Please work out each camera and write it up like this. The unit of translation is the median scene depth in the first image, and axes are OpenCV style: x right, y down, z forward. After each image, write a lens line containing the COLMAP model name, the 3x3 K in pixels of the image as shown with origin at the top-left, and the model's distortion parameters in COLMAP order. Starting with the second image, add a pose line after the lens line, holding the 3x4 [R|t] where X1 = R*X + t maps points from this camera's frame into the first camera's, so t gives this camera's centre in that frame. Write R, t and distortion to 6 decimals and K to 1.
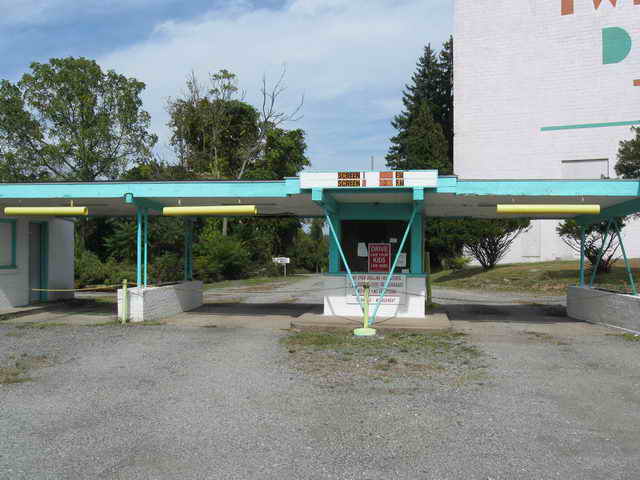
lens RADIAL K [[874.0, 0, 320.0], [0, 874.0, 240.0], [0, 0, 1]] dist [-0.159565, 0.036058]
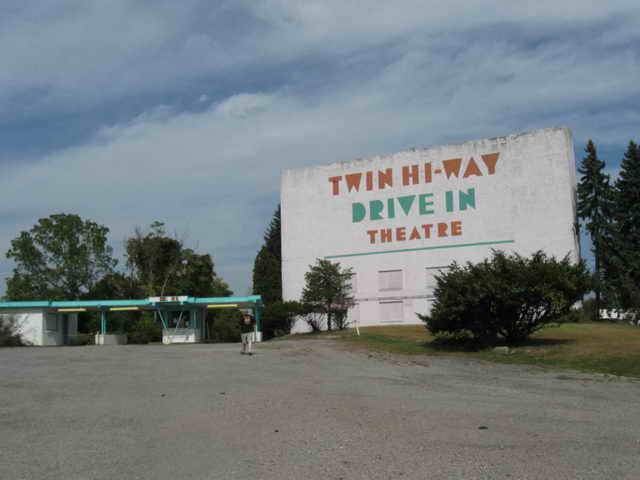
lens RADIAL K [[874.0, 0, 320.0], [0, 874.0, 240.0], [0, 0, 1]] dist [-0.159565, 0.036058]
pose [[0.999154, -0.025597, 0.032201, 0.136687], [0.028804, 0.994218, -0.103448, 0.017395], [-0.029367, 0.104288, 0.994114, -0.608434]]
